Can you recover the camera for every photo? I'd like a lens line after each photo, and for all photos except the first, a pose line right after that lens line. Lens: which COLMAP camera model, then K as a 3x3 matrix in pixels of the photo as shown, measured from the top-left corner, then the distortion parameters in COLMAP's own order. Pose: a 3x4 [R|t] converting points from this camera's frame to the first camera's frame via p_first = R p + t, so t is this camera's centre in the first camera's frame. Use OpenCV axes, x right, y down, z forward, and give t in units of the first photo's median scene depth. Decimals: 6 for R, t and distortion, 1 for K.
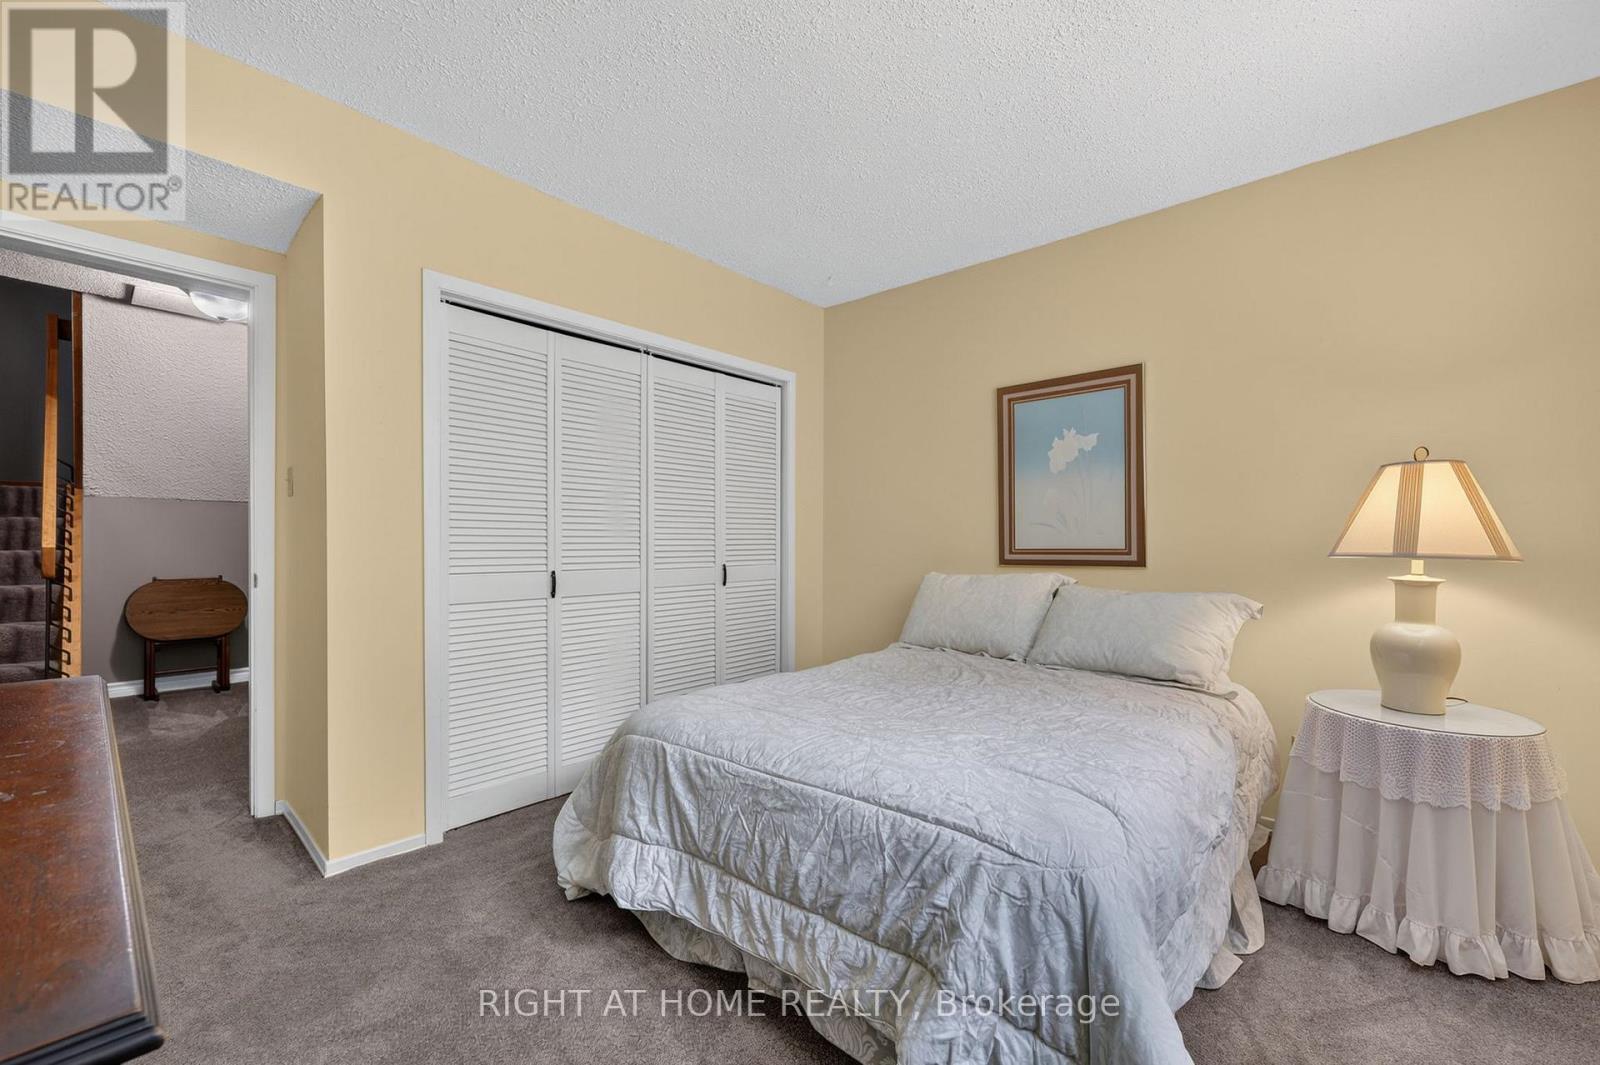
lens RADIAL K [[640.8, 0, 800.6], [0, 640.8, 538.3], [0, 0, 1]] dist [-0.000185, 0.000018]
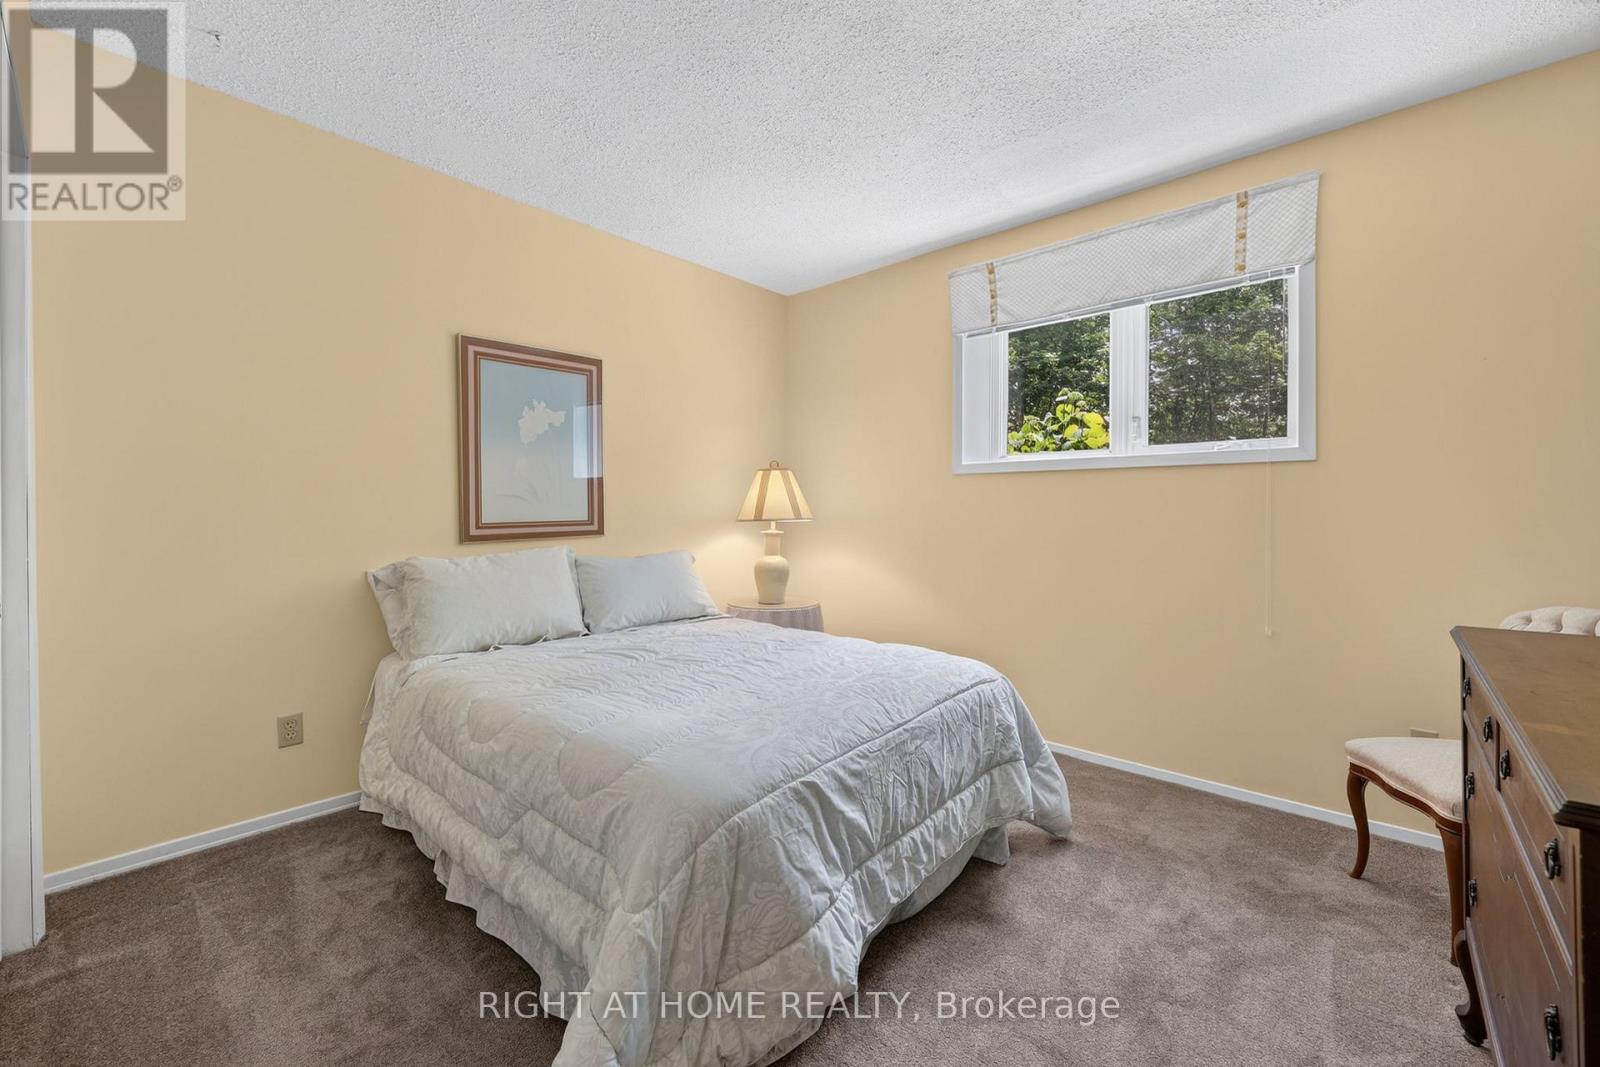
lens RADIAL K [[640.8, 0, 811.4], [0, 640.8, 504.6], [0, 0, 1]] dist [-0.000185, 0.000018]
pose [[-0.005448, 0.002468, 0.999982, -0.776305], [-0.000937, 0.999997, -0.002473, -0.010133], [-0.999985, -0.000950, -0.005446, 0.774569]]
